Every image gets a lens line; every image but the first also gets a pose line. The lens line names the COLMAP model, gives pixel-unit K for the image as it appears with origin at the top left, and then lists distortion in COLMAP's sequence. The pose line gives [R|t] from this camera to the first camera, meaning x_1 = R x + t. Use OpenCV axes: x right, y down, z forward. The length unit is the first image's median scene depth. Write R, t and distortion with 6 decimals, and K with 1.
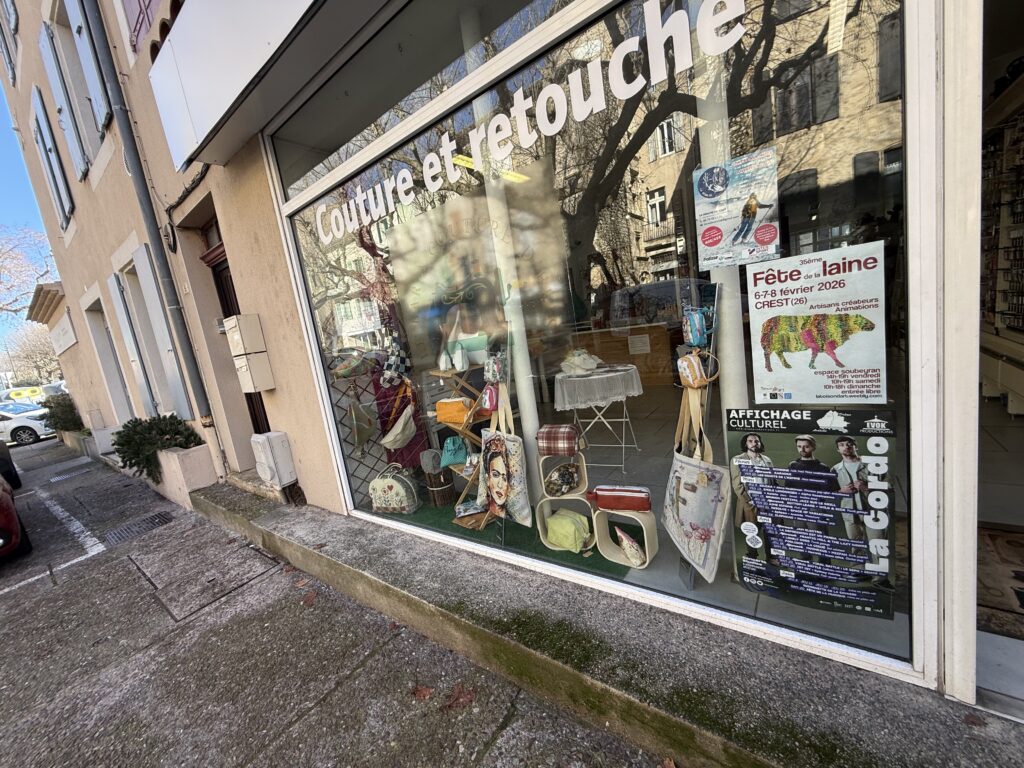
lens RADIAL K [[402.2, 0, 506.3], [0, 402.2, 383.6], [0, 0, 1]] dist [-0.004368, 0.000362]
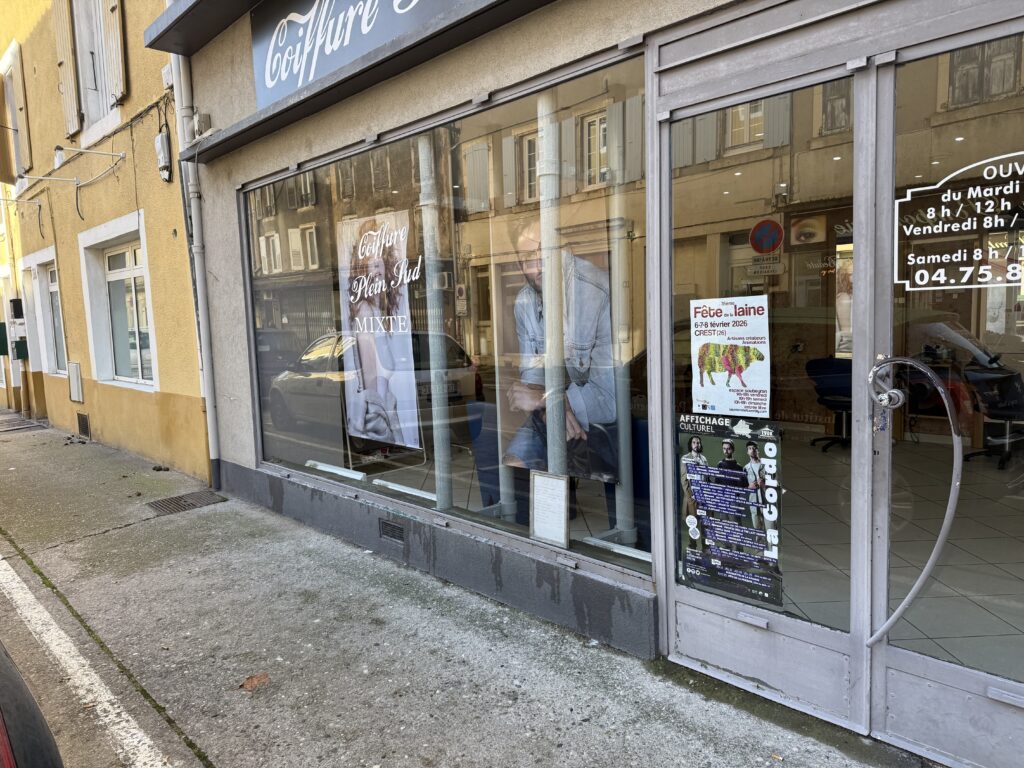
lens RADIAL K [[697.4, 0, 516.1], [0, 697.4, 378.2], [0, 0, 1]] dist [0.046750, -0.058626]
pose [[0.978747, 0.132728, -0.156324, 0.279539], [-0.141357, 0.988917, -0.045392, 0.088524], [0.148567, 0.066525, 0.986662, -0.809533]]
